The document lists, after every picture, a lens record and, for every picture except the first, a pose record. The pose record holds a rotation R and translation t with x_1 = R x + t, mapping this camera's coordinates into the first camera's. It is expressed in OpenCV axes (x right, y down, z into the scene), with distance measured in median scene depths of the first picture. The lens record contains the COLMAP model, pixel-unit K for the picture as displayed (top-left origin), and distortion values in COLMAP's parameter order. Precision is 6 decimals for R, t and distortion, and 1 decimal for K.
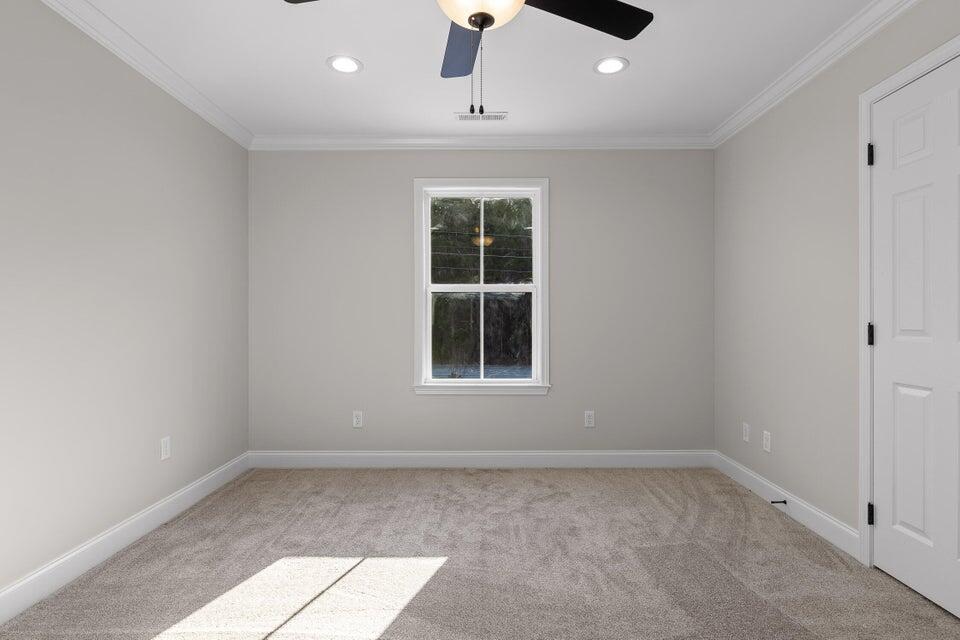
lens RADIAL K [[509.4, 0, 479.2], [0, 509.4, 322.4], [0, 0, 1]] dist [0.007532, 0.000345]
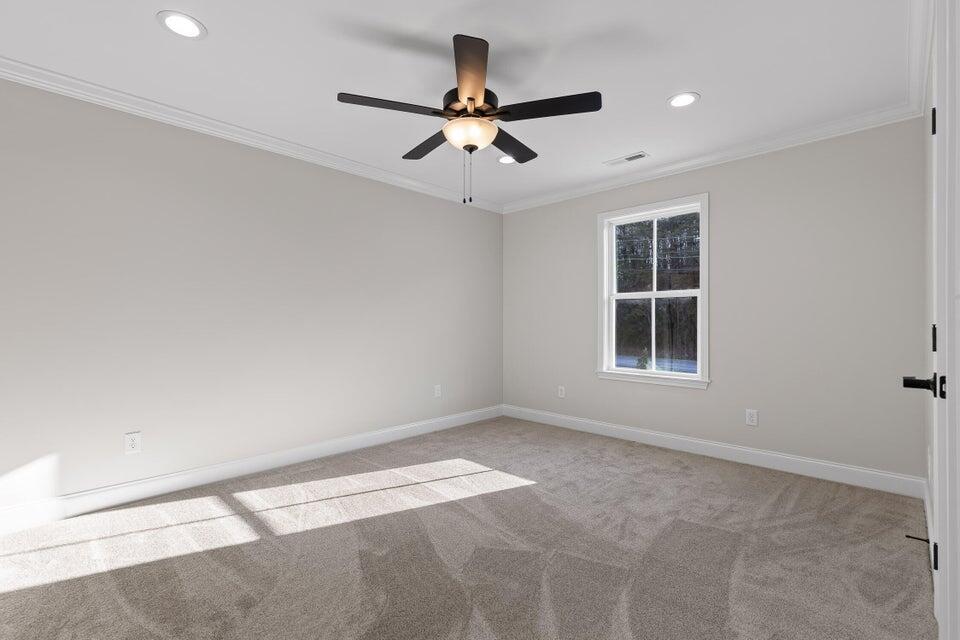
lens RADIAL K [[430.3, 0, 485.5], [0, 430.3, 320.0], [0, 0, 1]] dist [0.012036, -0.000102]
pose [[0.726406, -0.002402, -0.687262, 0.477731], [-0.002462, 0.999978, -0.006097, -0.000765], [0.687262, 0.006121, 0.726384, -0.008300]]
